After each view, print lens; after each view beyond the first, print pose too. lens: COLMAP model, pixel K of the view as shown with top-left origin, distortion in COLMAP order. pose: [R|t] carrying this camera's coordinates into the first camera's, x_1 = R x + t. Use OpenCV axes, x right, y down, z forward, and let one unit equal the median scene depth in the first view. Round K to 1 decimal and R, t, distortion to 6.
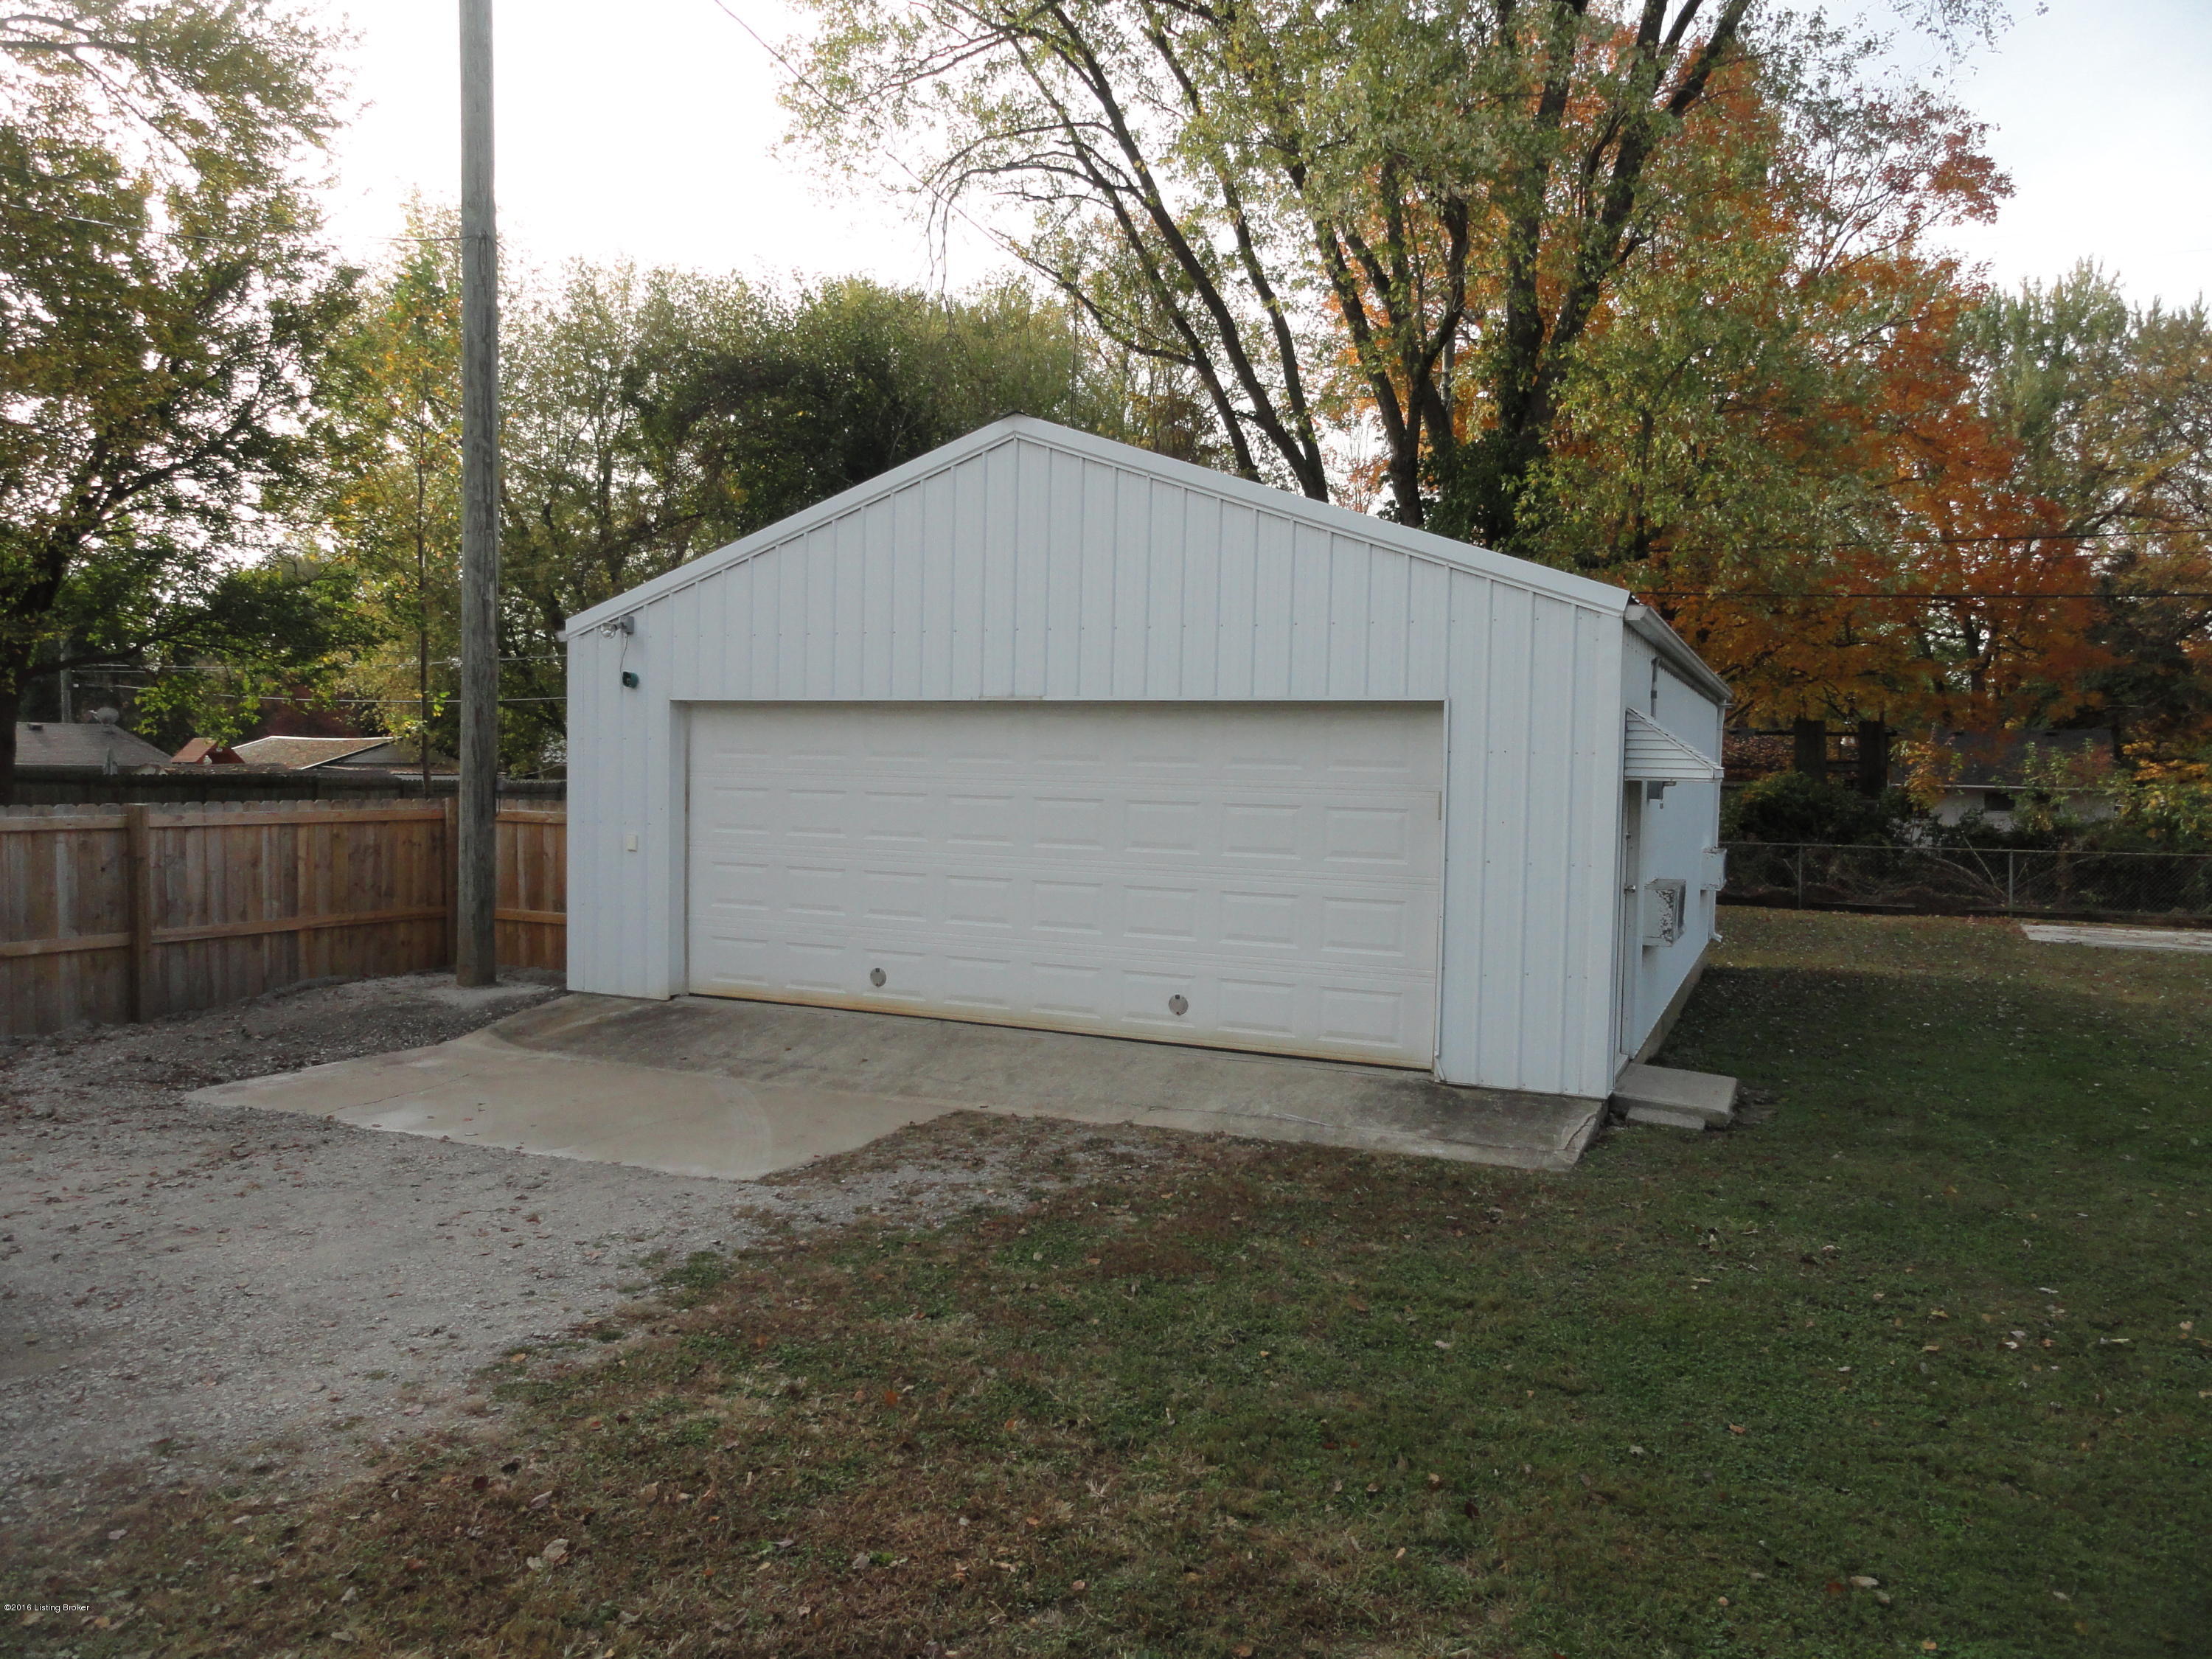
lens RADIAL K [[1526.3, 0, 1103.7], [0, 1526.3, 831.5], [0, 0, 1]] dist [-0.011794, 0.008152]
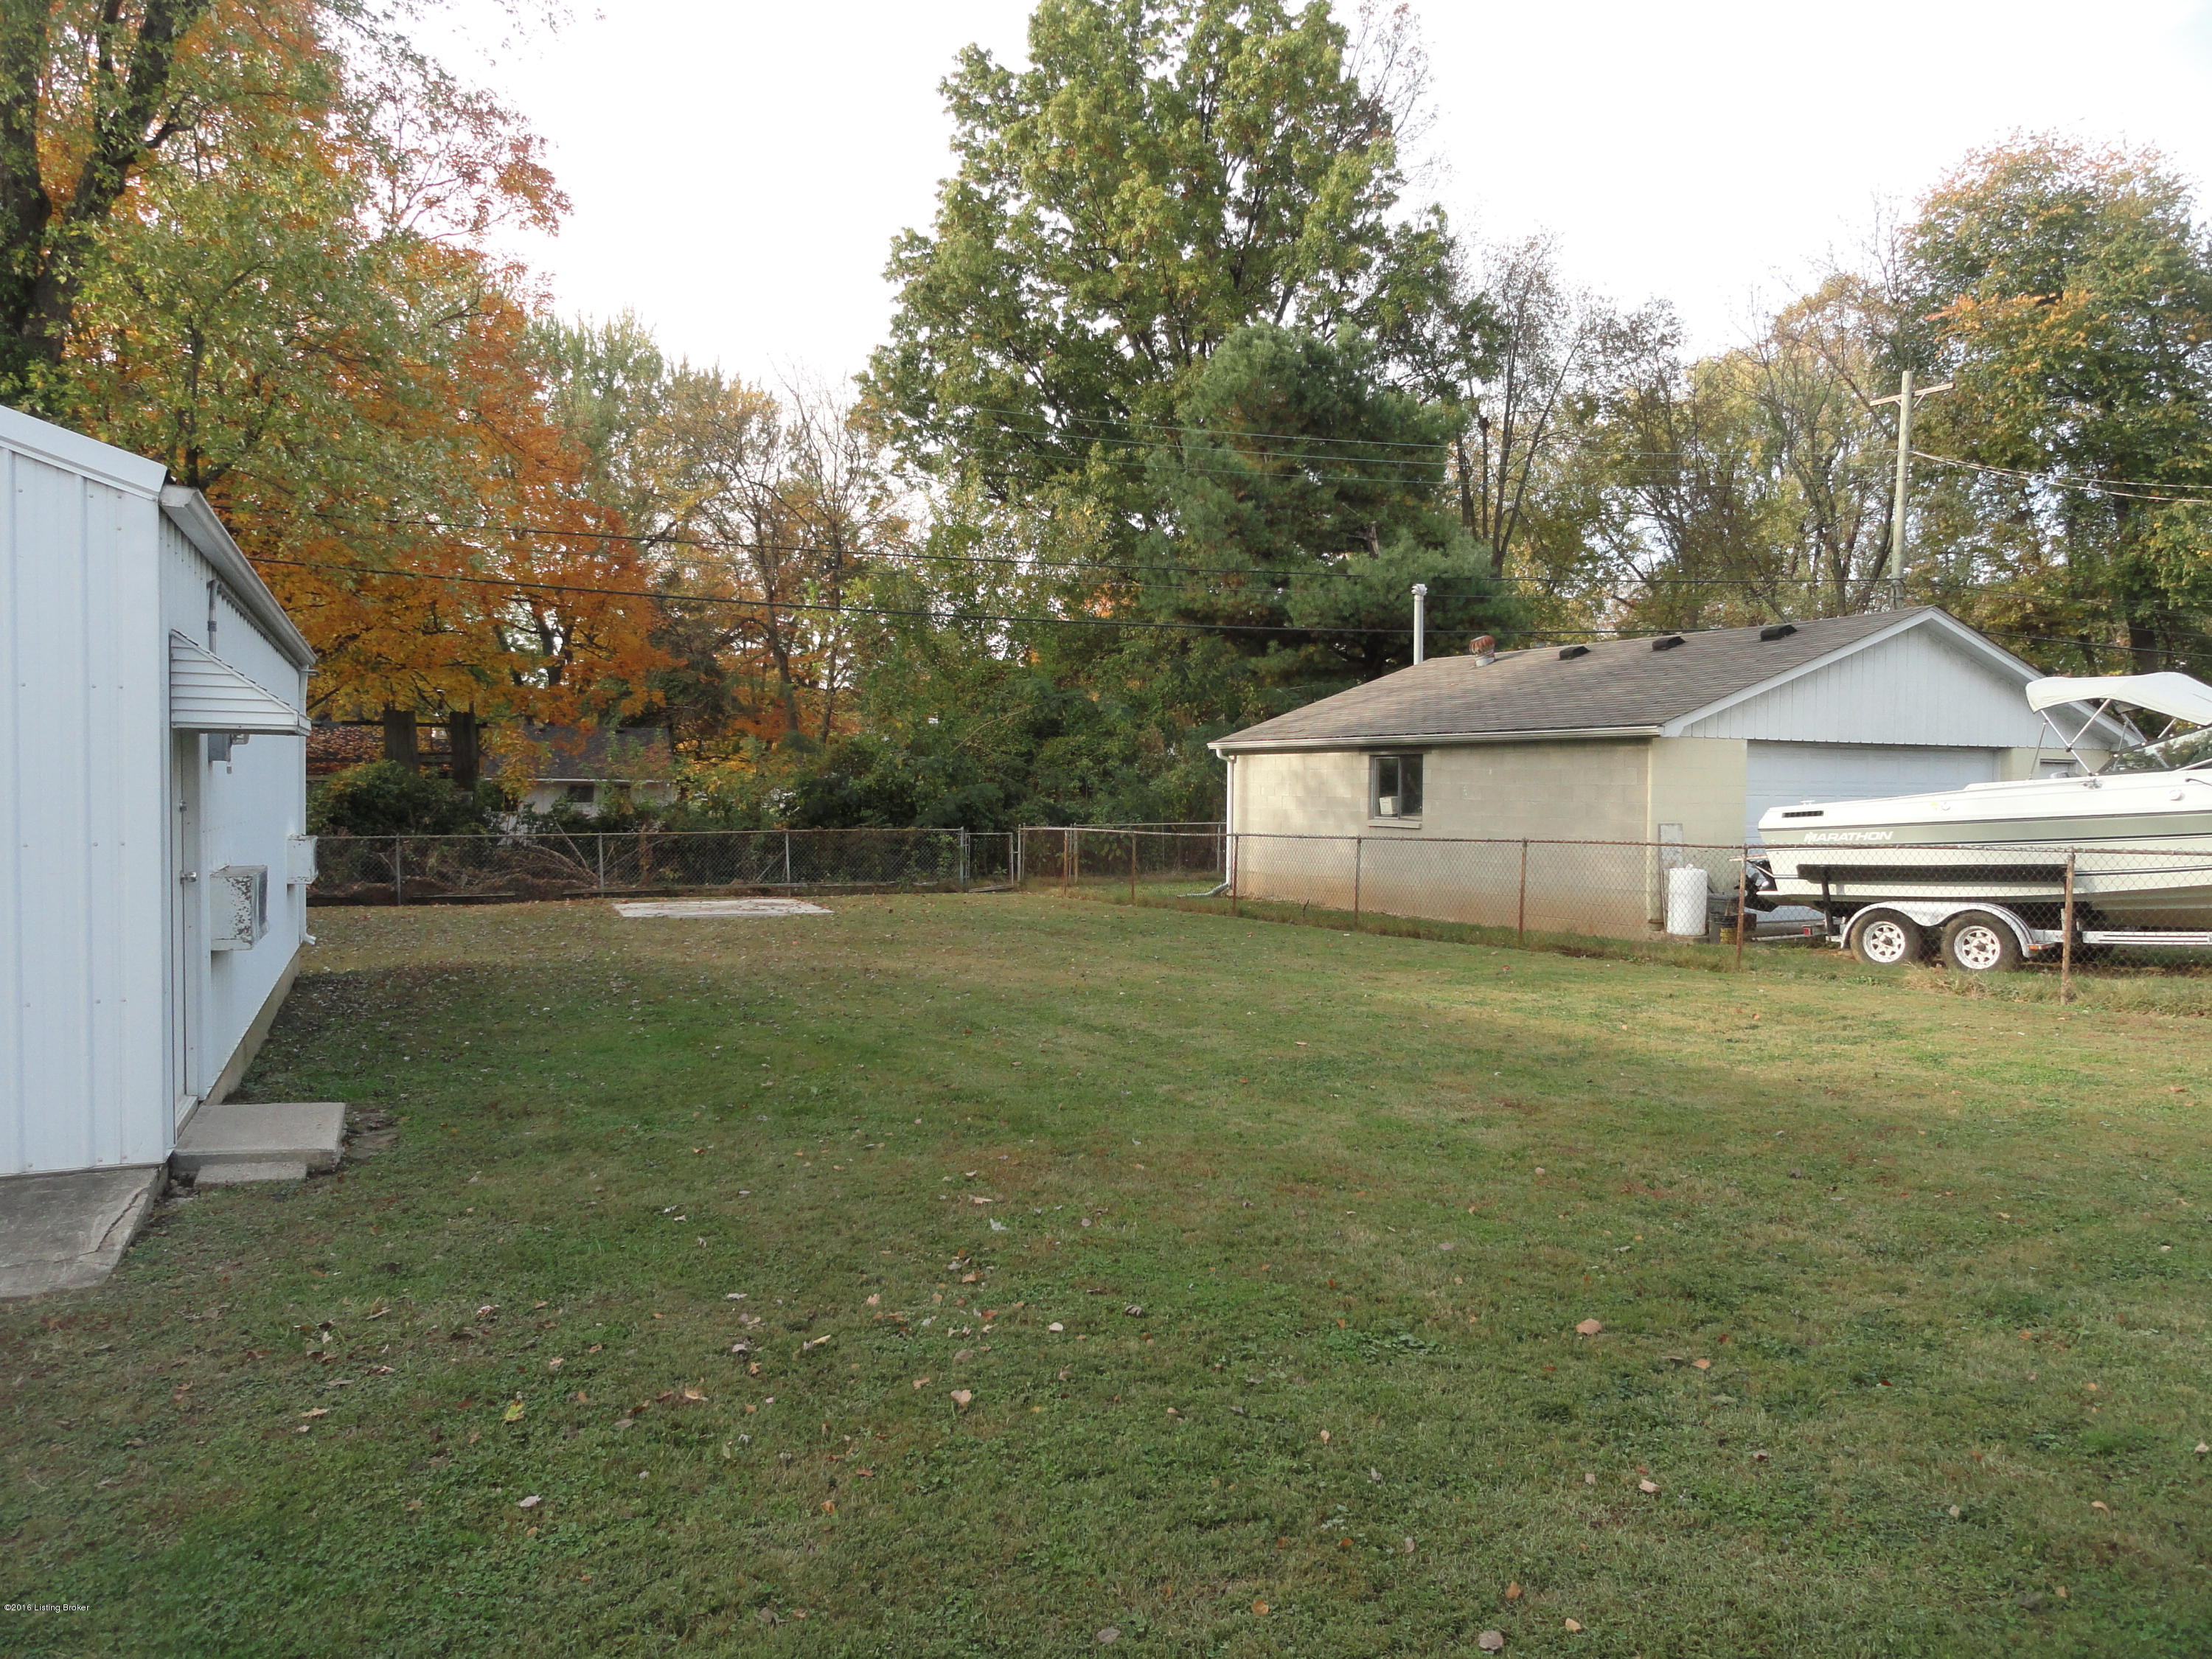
lens RADIAL K [[1526.3, 0, 1111.0], [0, 1526.3, 836.5], [0, 0, 1]] dist [-0.011794, 0.008152]
pose [[0.643464, -0.037542, 0.764555, 0.024502], [0.036191, 0.999172, 0.018604, 0.007665], [-0.764620, 0.015699, 0.644290, 0.062637]]
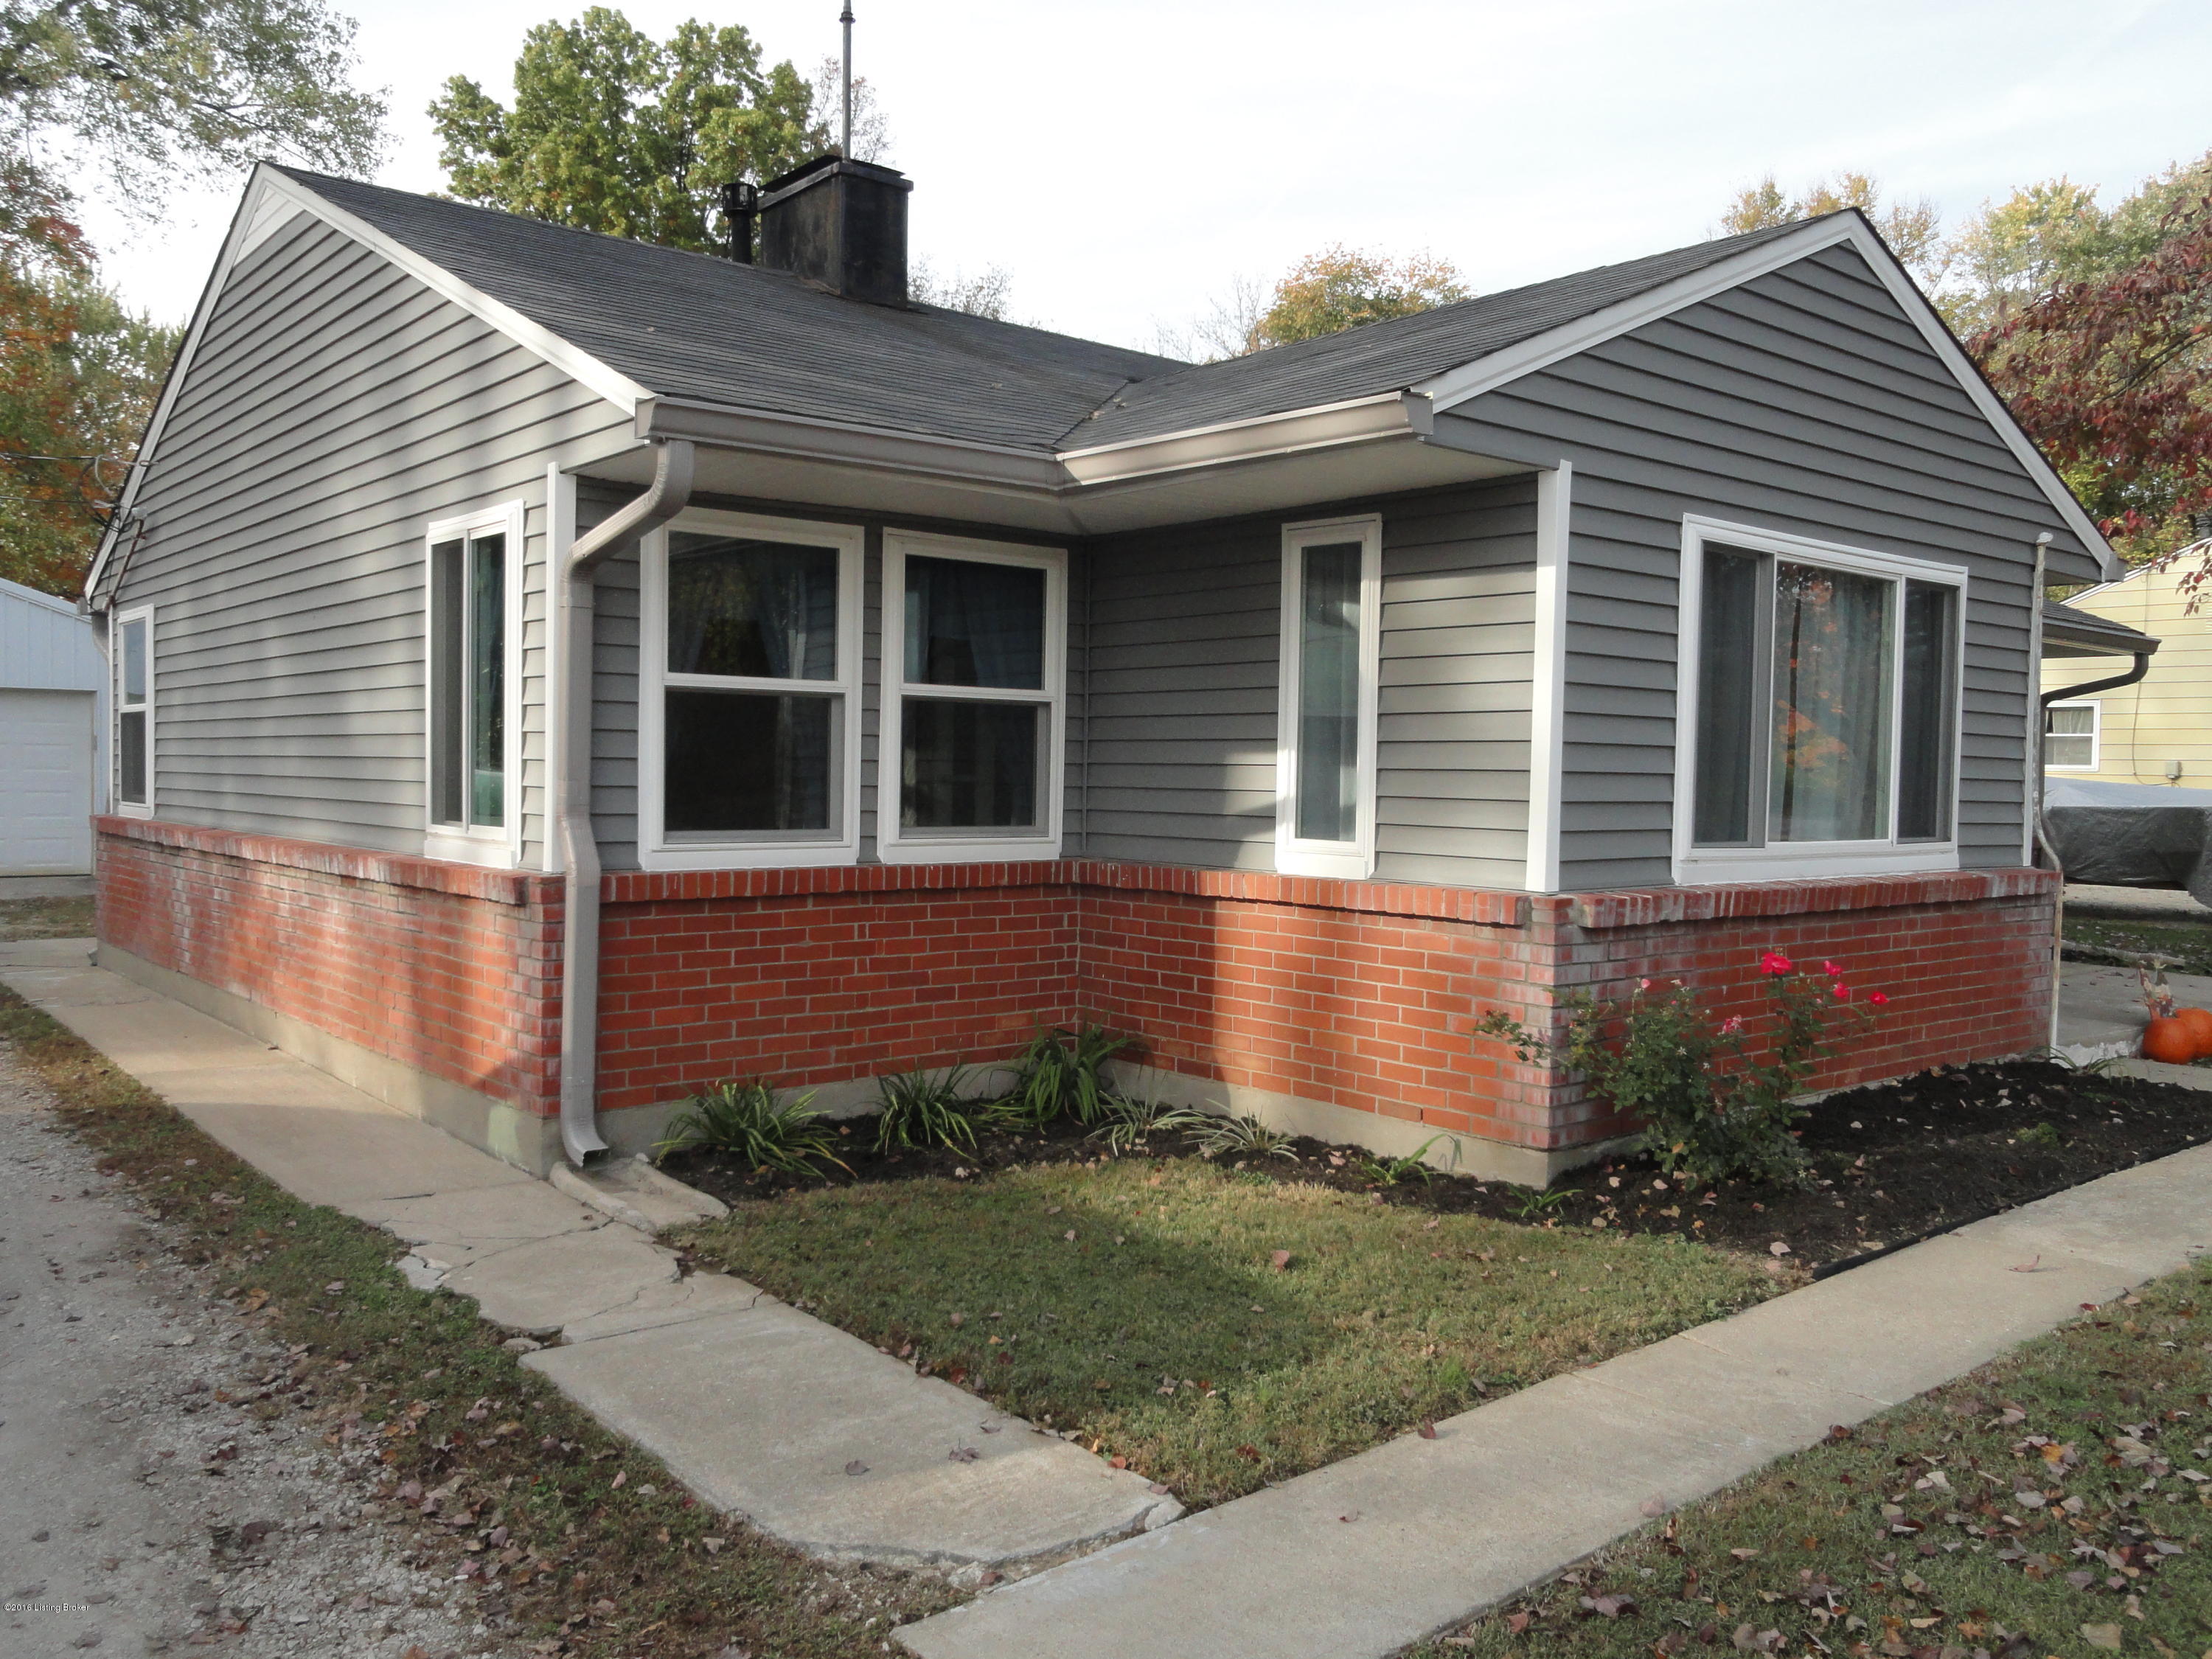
lens RADIAL K [[1748.3, 0, 1103.6], [0, 1748.3, 837.3], [0, 0, 1]] dist [-0.001831, -0.000862]
pose [[0.425034, -0.044490, 0.904084, -0.498981], [0.032317, 0.998900, 0.033963, 0.032250], [-0.904600, 0.014782, 0.426004, -0.462631]]
